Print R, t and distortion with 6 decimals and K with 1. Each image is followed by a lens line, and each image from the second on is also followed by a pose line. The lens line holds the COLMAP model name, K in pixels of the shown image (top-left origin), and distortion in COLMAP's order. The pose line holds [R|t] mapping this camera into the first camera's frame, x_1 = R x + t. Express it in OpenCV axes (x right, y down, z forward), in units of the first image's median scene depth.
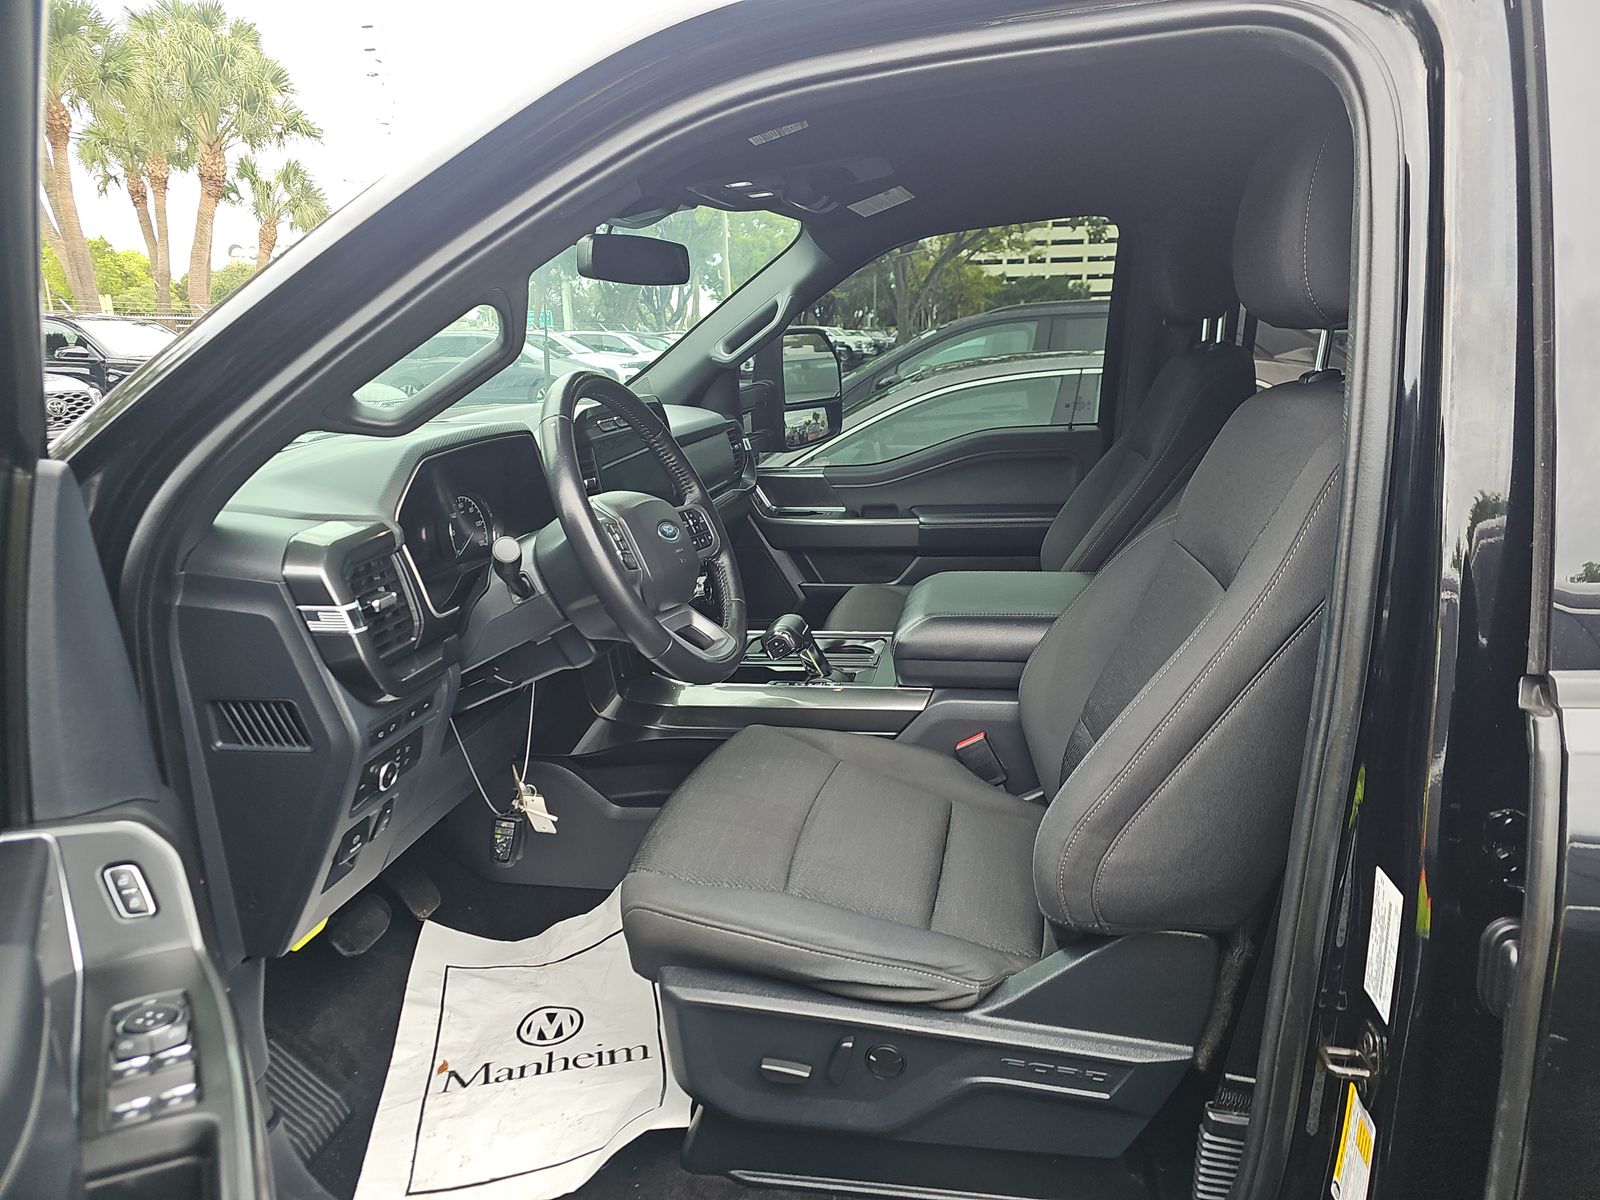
lens RADIAL K [[1047.7, 0, 798.5], [0, 1047.7, 608.2], [0, 0, 1]] dist [0.050577, -0.041671]
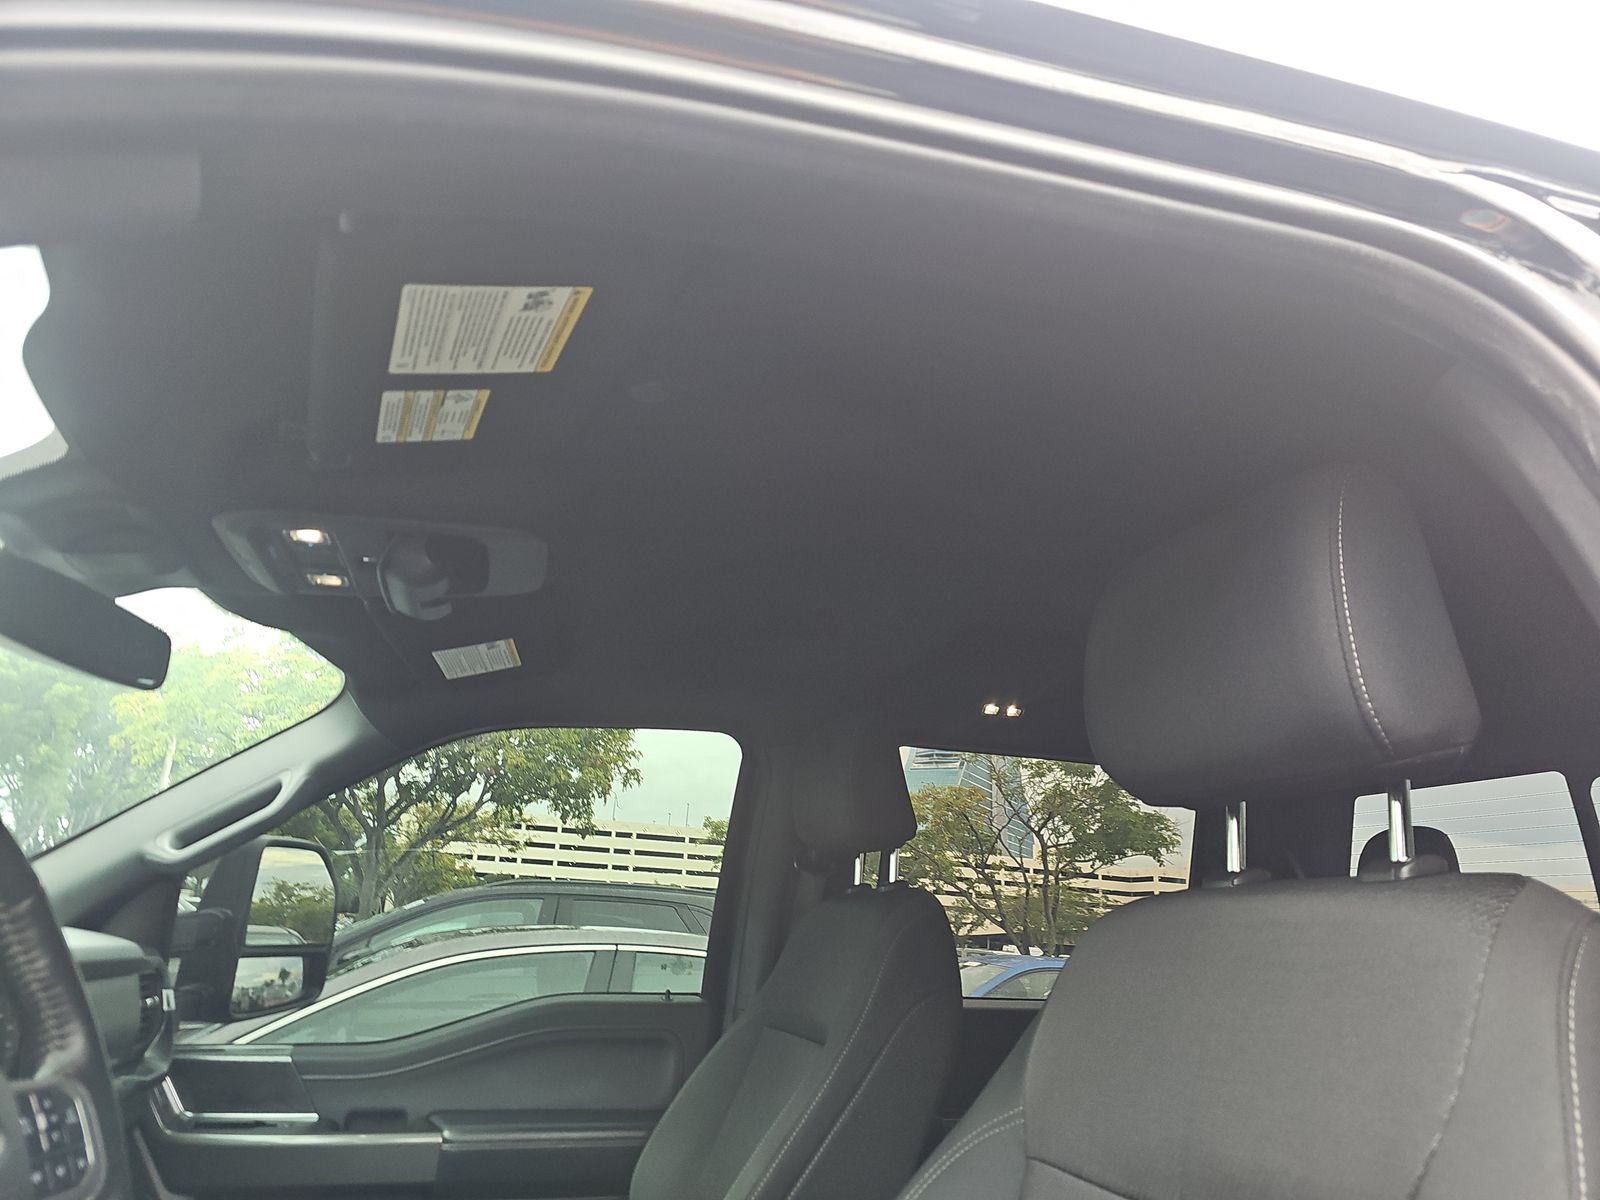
lens RADIAL K [[1047.7, 0, 798.5], [0, 1047.7, 608.2], [0, 0, 1]] dist [0.050577, -0.041671]
pose [[0.884614, 0.211569, 0.415569, -0.030667], [0.038699, 0.854777, -0.517551, -0.014569], [-0.464716, 0.473914, 0.747960, 0.249282]]
